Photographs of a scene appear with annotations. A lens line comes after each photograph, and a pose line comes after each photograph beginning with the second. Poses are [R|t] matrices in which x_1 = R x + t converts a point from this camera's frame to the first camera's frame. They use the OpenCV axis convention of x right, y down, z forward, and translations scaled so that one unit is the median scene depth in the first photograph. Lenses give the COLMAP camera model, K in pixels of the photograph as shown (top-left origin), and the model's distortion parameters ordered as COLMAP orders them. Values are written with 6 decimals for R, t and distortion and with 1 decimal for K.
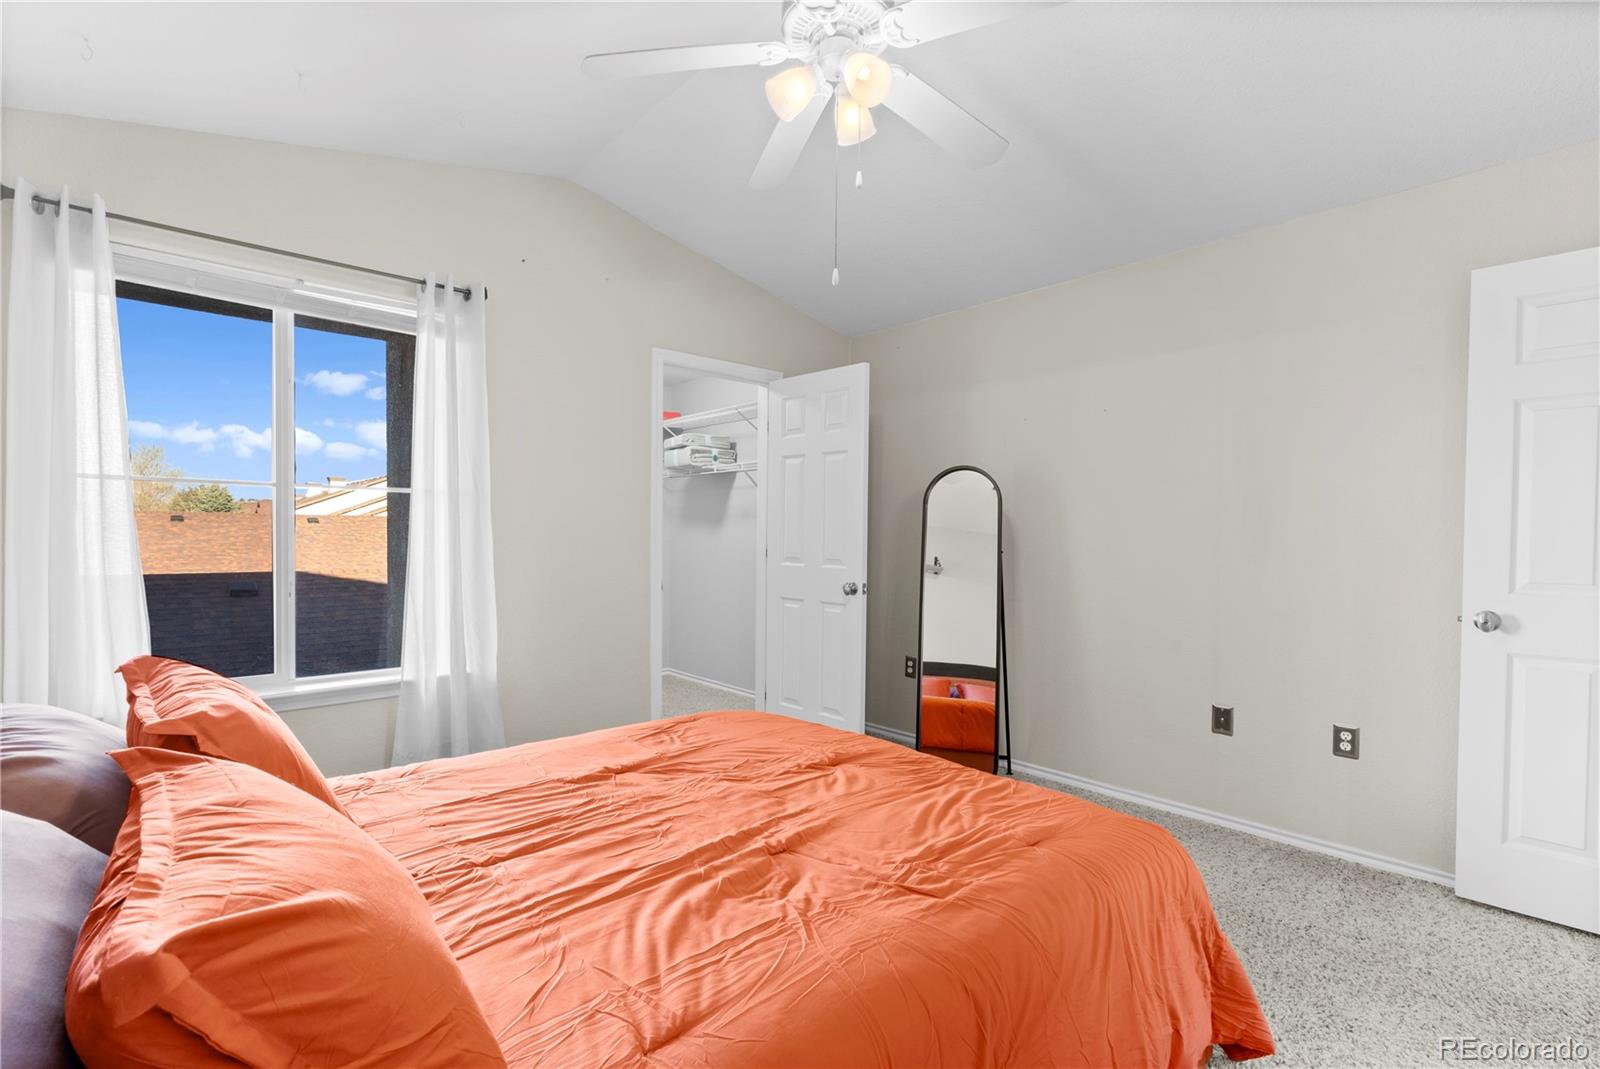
lens RADIAL K [[742.7, 0, 793.5], [0, 742.7, 534.8], [0, 0, 1]] dist [-0.004063, 0.002506]
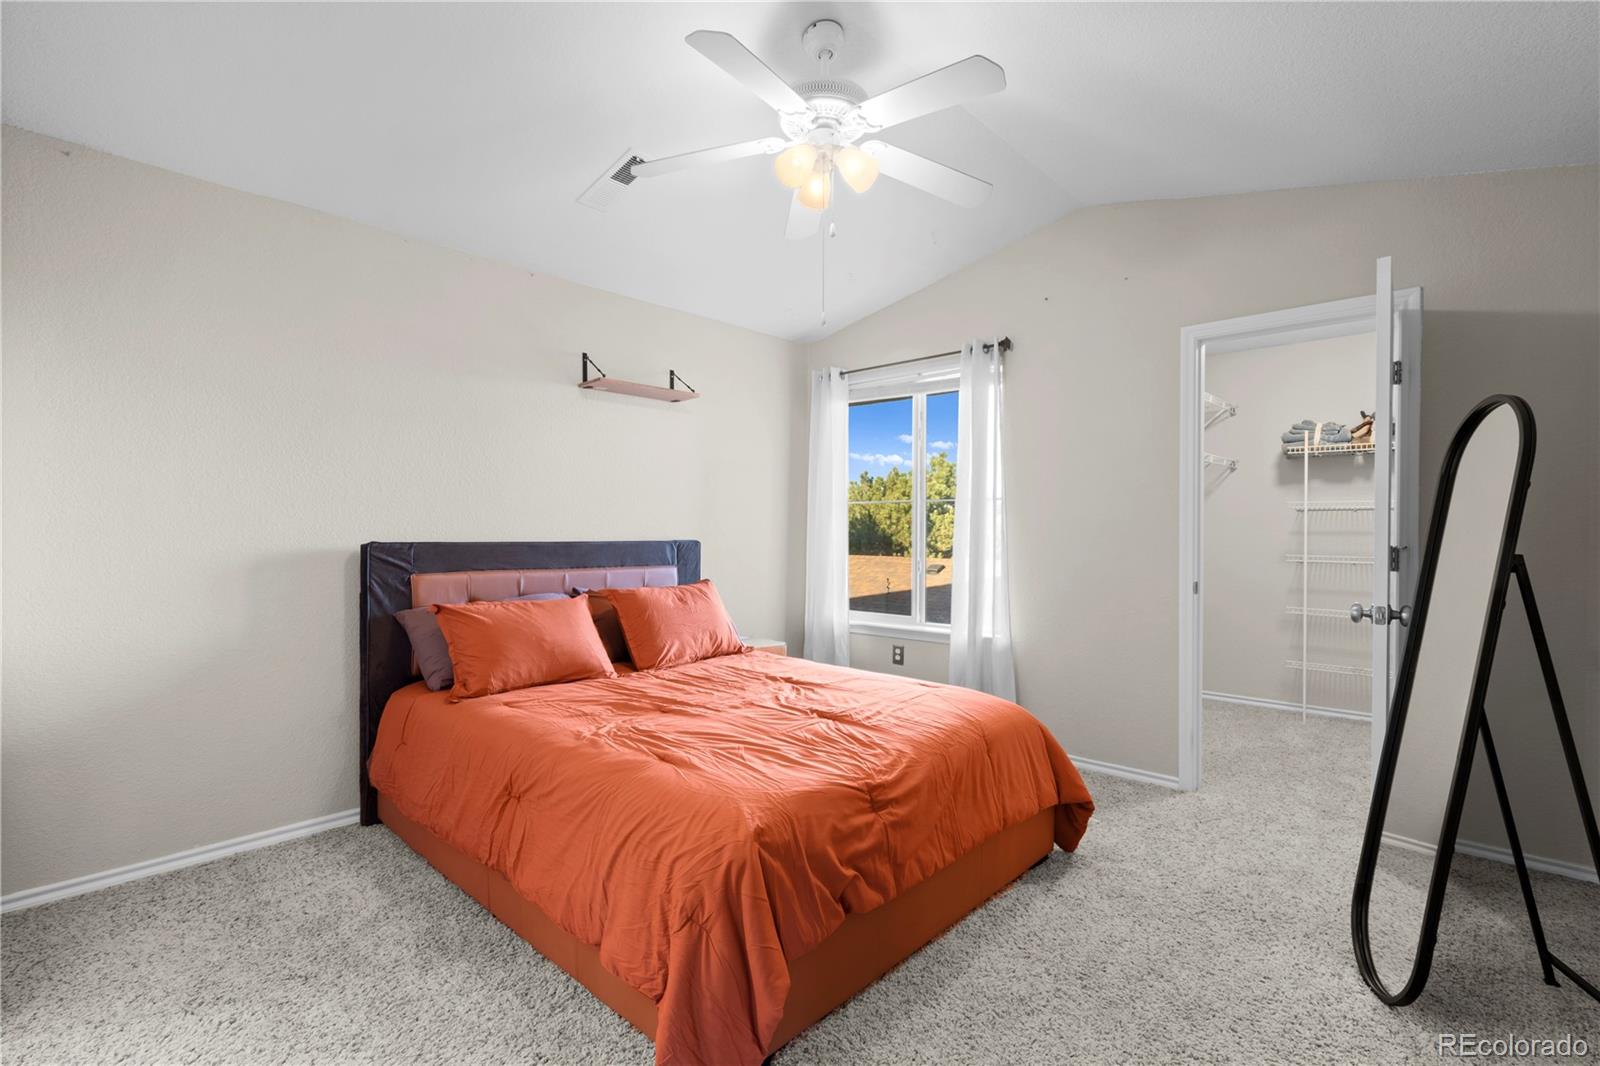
lens RADIAL K [[742.7, 0, 797.8], [0, 742.7, 527.1], [0, 0, 1]] dist [-0.004063, 0.002506]
pose [[0.058476, -0.007069, -0.998264, 1.118920], [-0.020762, 0.999750, -0.008296, 0.012644], [0.998073, 0.021211, 0.058315, 0.792169]]
